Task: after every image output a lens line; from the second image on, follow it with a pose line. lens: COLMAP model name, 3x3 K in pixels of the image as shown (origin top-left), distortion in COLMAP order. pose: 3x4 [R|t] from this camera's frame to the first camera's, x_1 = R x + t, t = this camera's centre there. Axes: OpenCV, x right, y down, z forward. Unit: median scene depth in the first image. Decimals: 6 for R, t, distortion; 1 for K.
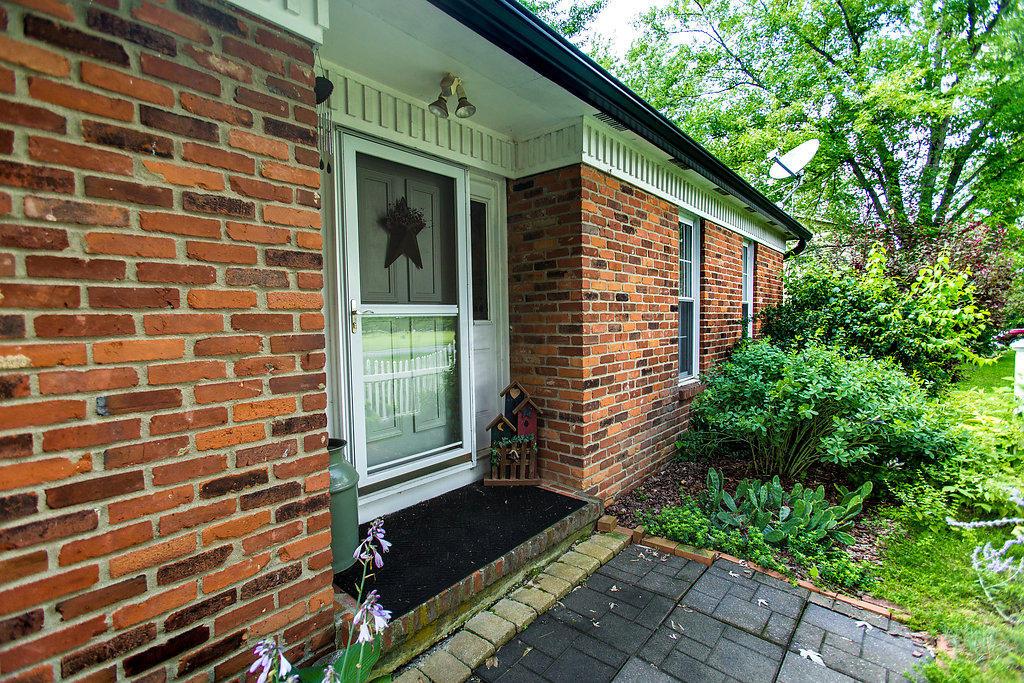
lens RADIAL K [[449.0, 0, 512.0], [0, 449.0, 341.5], [0, 0, 1]] dist [0.000828, 0.000199]
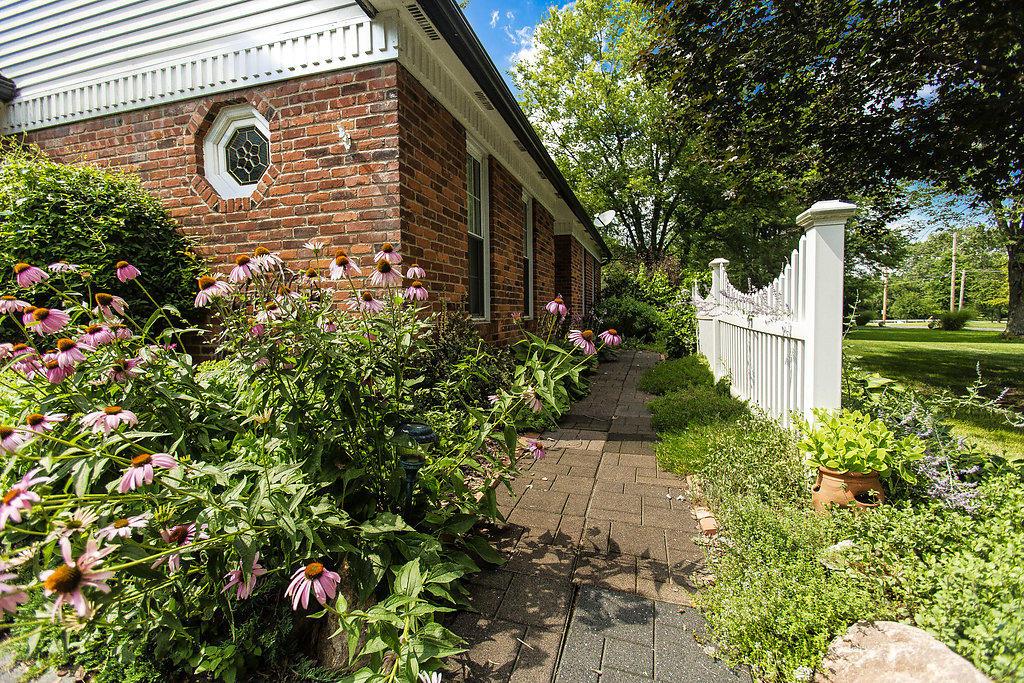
lens RADIAL K [[449.0, 0, 512.0], [0, 449.0, 341.5], [0, 0, 1]] dist [0.000828, 0.000199]
pose [[0.905331, -0.027761, 0.423799, -0.424405], [0.024404, 0.999613, 0.013346, 0.079933], [-0.424006, -0.001740, 0.905658, -0.449645]]
